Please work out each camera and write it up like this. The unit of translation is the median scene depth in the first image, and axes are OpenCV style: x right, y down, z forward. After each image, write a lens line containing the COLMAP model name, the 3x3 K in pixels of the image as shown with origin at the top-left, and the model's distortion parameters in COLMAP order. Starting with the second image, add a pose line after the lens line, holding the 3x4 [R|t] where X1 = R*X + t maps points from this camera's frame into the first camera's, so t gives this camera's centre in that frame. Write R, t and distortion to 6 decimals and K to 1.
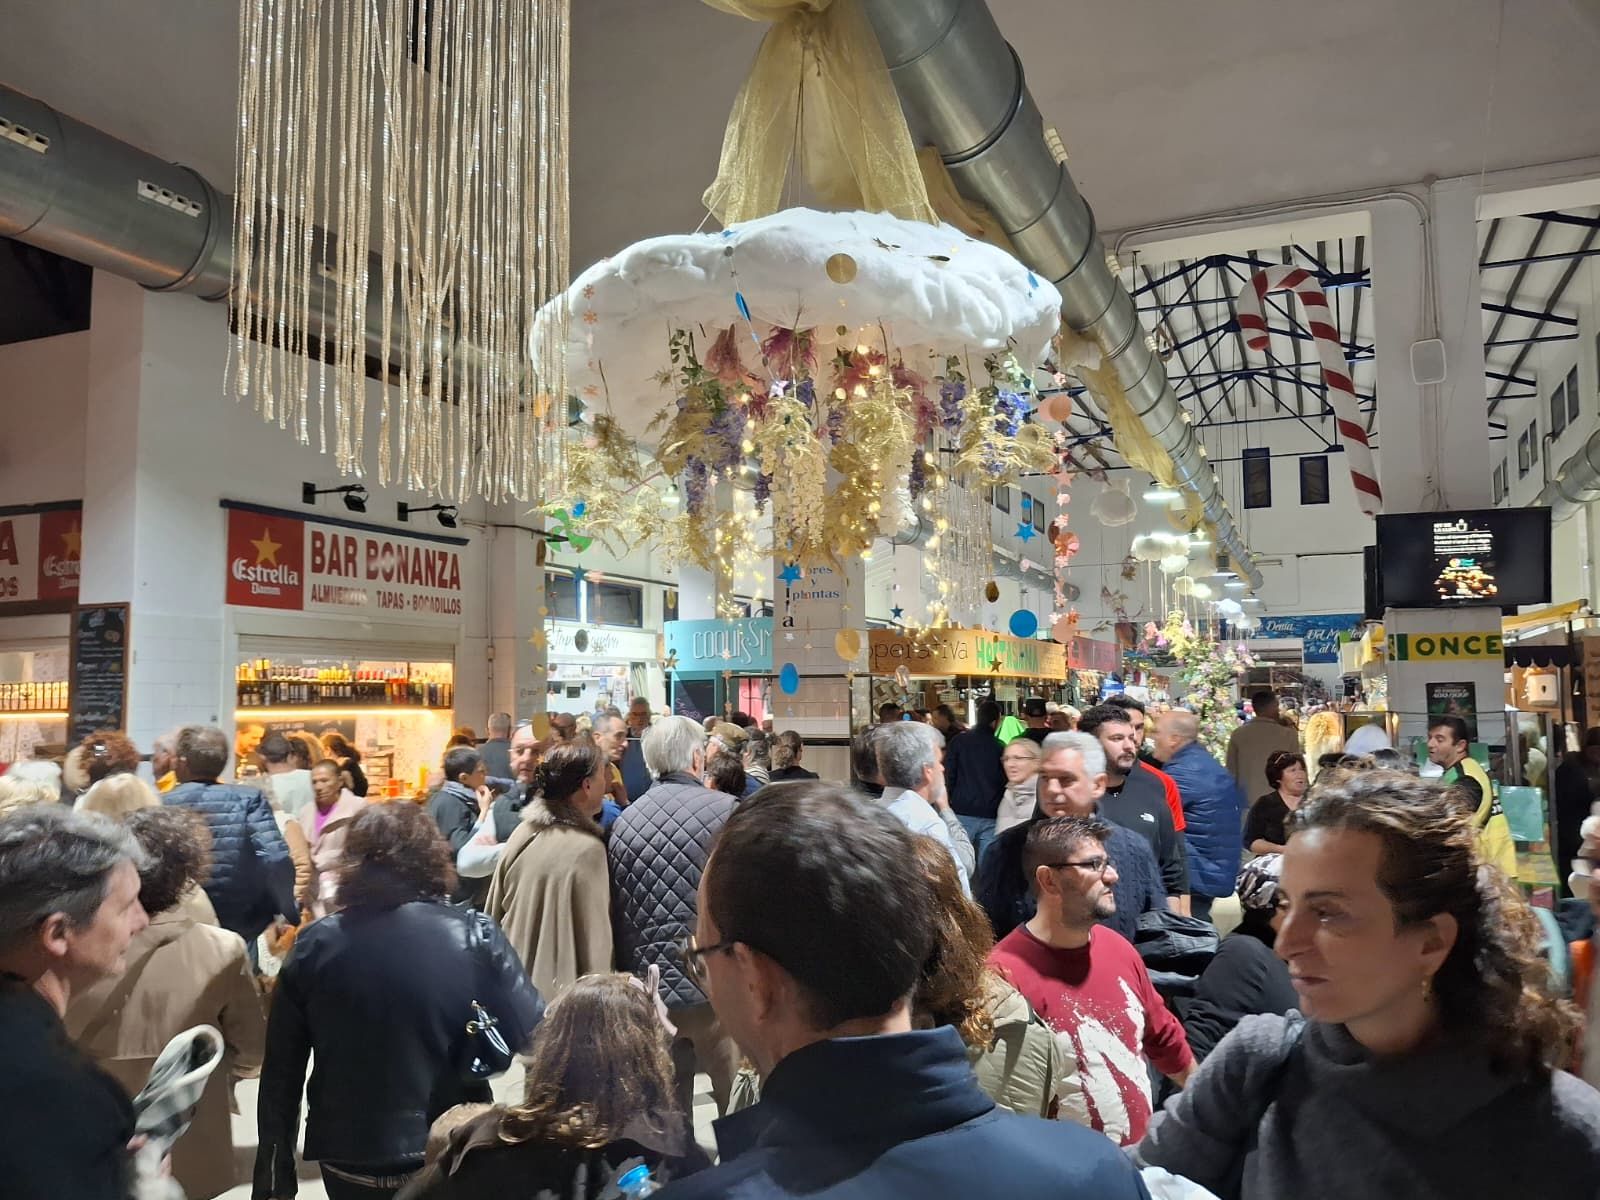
lens RADIAL K [[1131.7, 0, 800.0], [0, 1131.7, 600.0], [0, 0, 1]] dist [0.136850, -0.210847]
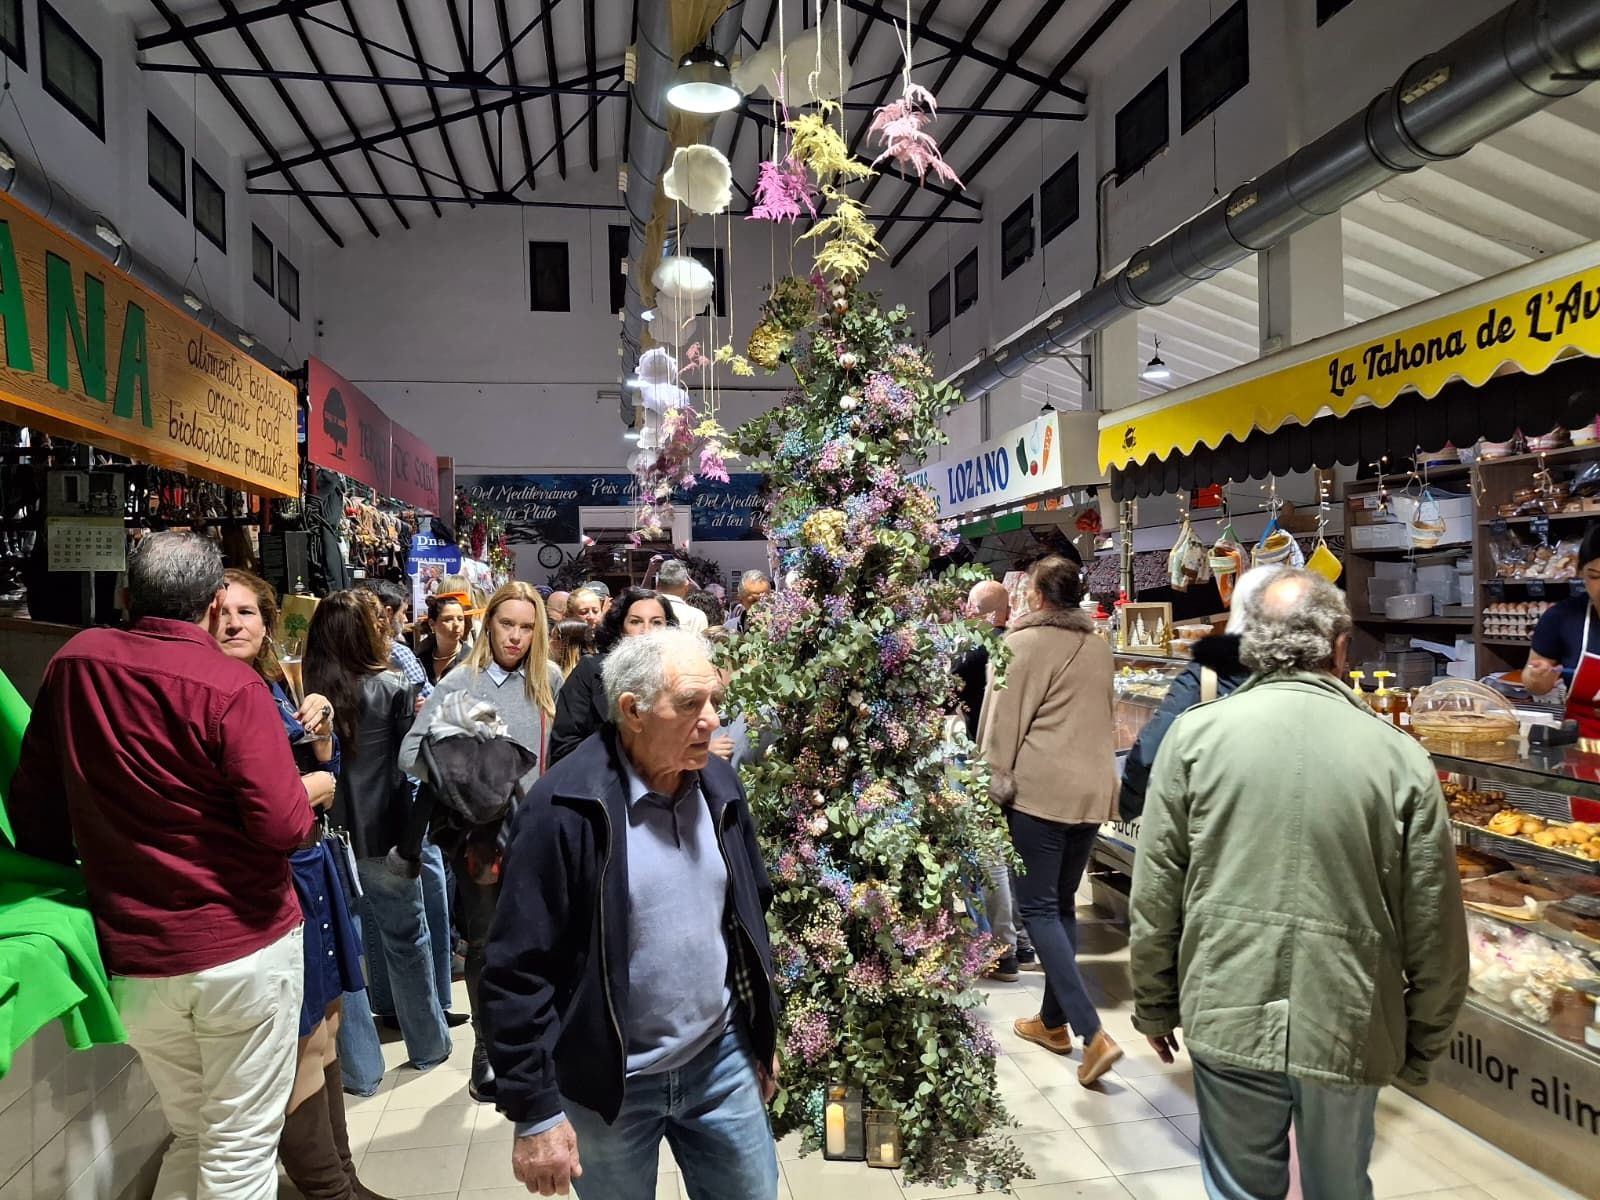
lens RADIAL K [[1131.7, 0, 800.0], [0, 1131.7, 600.0], [0, 0, 1]] dist [0.136850, -0.210847]
pose [[0.819130, -0.007180, 0.573563, 0.143932], [-0.036860, 0.997196, 0.065124, 0.062537], [-0.572422, -0.074487, 0.816569, 0.584763]]
